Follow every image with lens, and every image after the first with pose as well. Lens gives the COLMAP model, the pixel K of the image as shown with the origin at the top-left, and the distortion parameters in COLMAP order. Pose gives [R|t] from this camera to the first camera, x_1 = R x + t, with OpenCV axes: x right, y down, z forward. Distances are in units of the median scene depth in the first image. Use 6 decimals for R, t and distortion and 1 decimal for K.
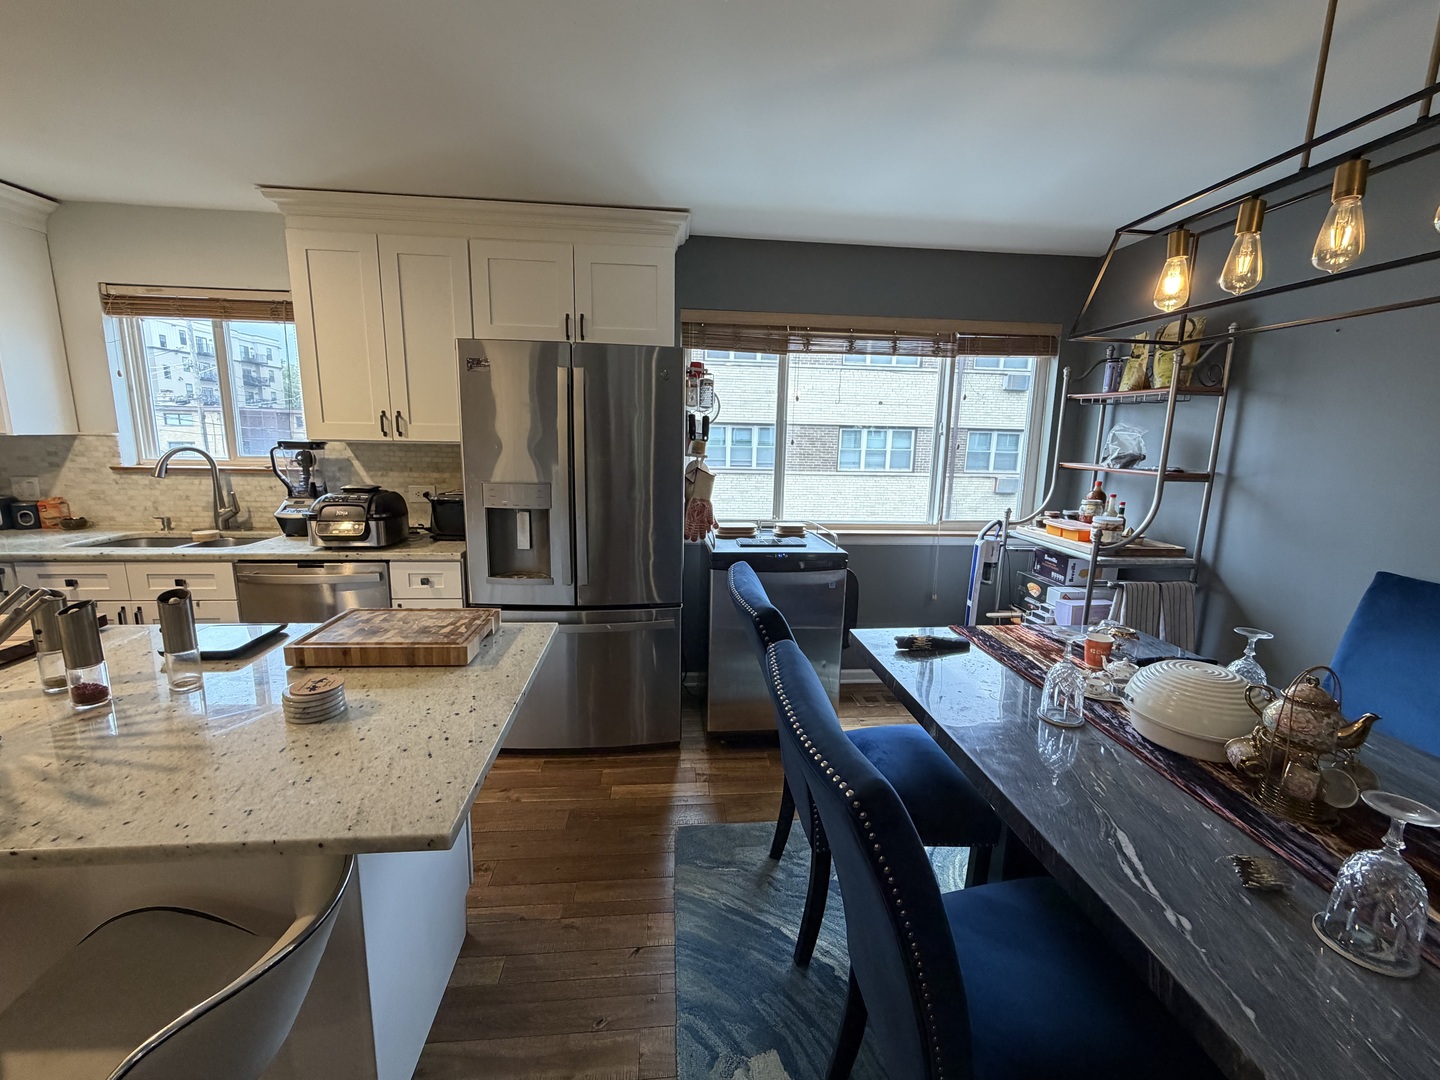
lens RADIAL K [[587.3, 0, 720.0], [0, 587.3, 540.0], [0, 0, 1]] dist [-0.000109, -0.000046]
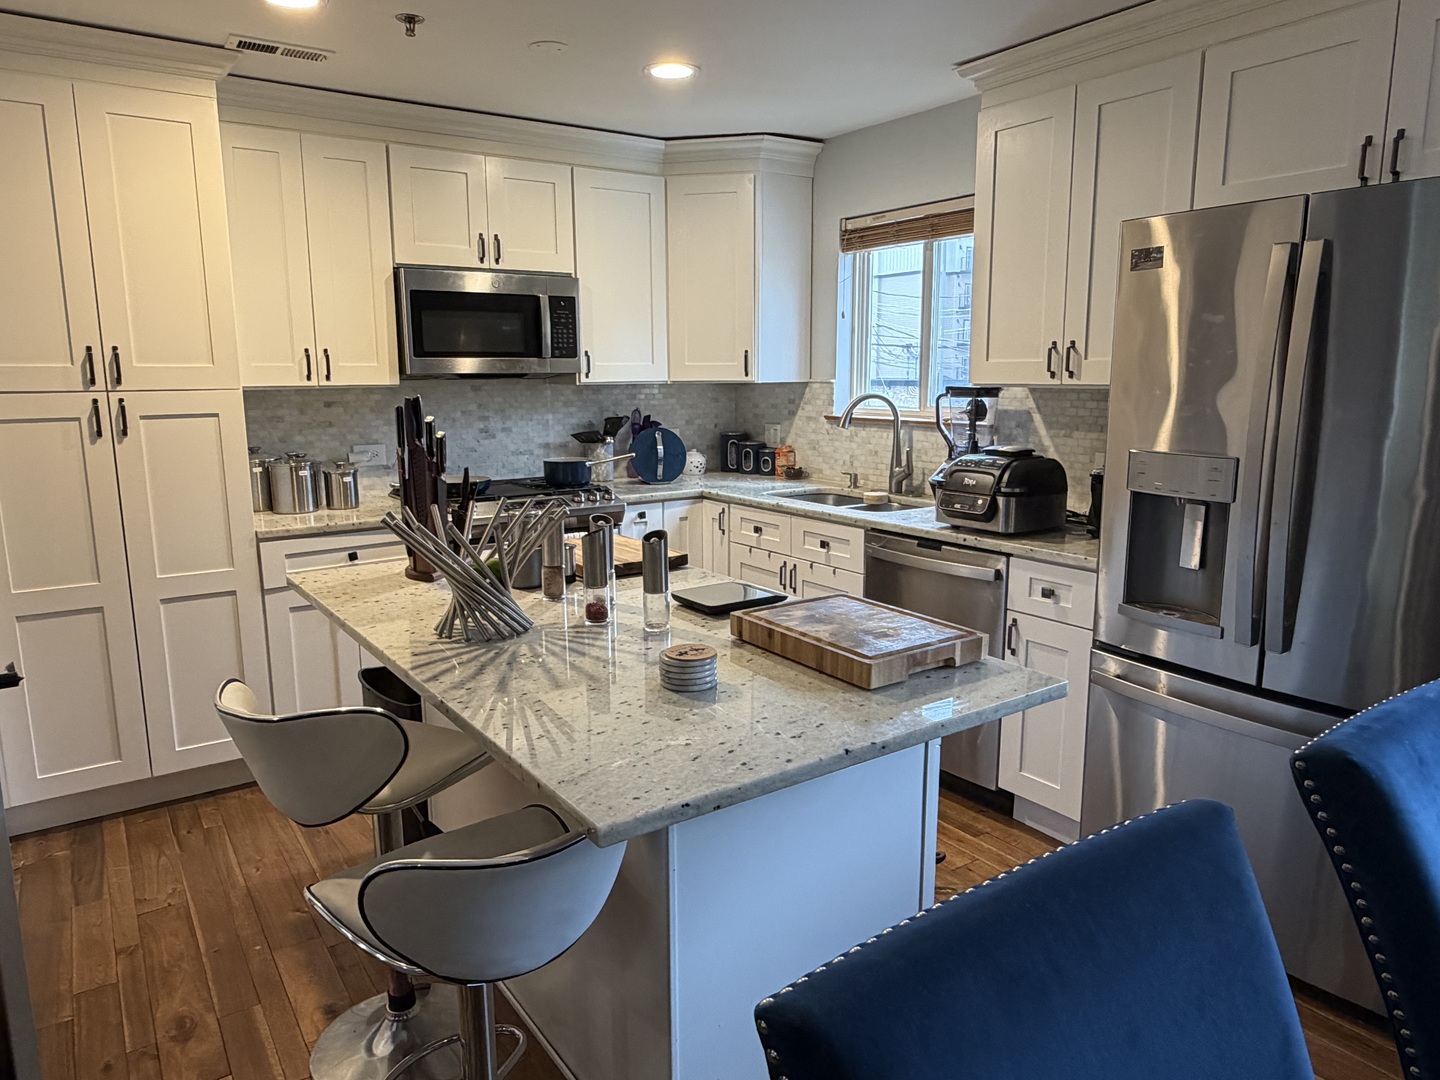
lens RADIAL K [[949.7, 0, 720.0], [0, 949.7, 540.0], [0, 0, 1]] dist [-0.006965, 0.000977]
pose [[0.496404, 0.130567, -0.858216, 0.208267], [-0.140674, 0.987656, 0.068891, -0.010220], [0.856617, 0.086531, 0.508644, 0.110192]]
